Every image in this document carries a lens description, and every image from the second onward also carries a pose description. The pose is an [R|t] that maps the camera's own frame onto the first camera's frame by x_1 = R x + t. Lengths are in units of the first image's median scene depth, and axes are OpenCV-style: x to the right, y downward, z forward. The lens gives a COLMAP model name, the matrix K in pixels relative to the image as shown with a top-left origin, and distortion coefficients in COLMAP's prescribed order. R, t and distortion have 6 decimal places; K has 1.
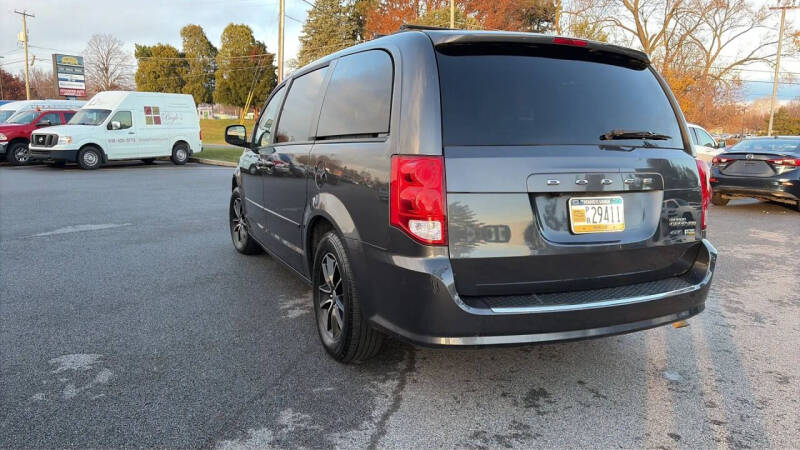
lens RADIAL K [[586.6, 0, 397.5], [0, 586.6, 242.0], [0, 0, 1]] dist [0.072806, -0.068437]
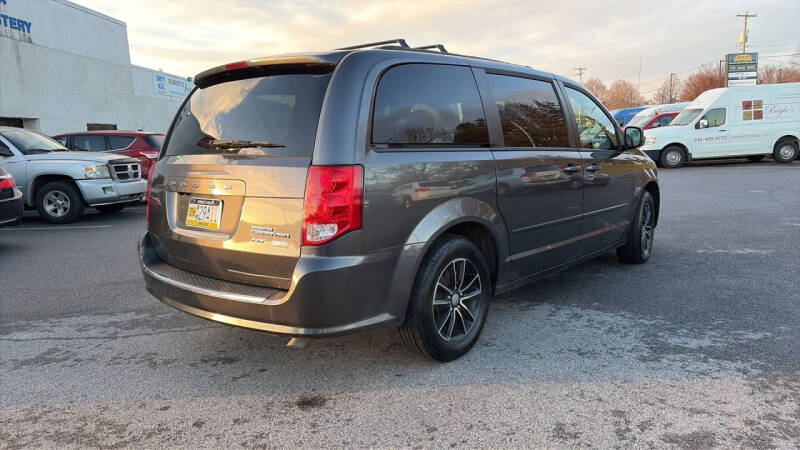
lens RADIAL K [[586.6, 0, 397.5], [0, 586.6, 242.0], [0, 0, 1]] dist [0.072806, -0.068437]
pose [[0.401739, 0.127104, -0.906890, 0.249439], [-0.122794, 0.988854, 0.084196, -0.021646], [0.907484, 0.077536, 0.412869, 0.137655]]
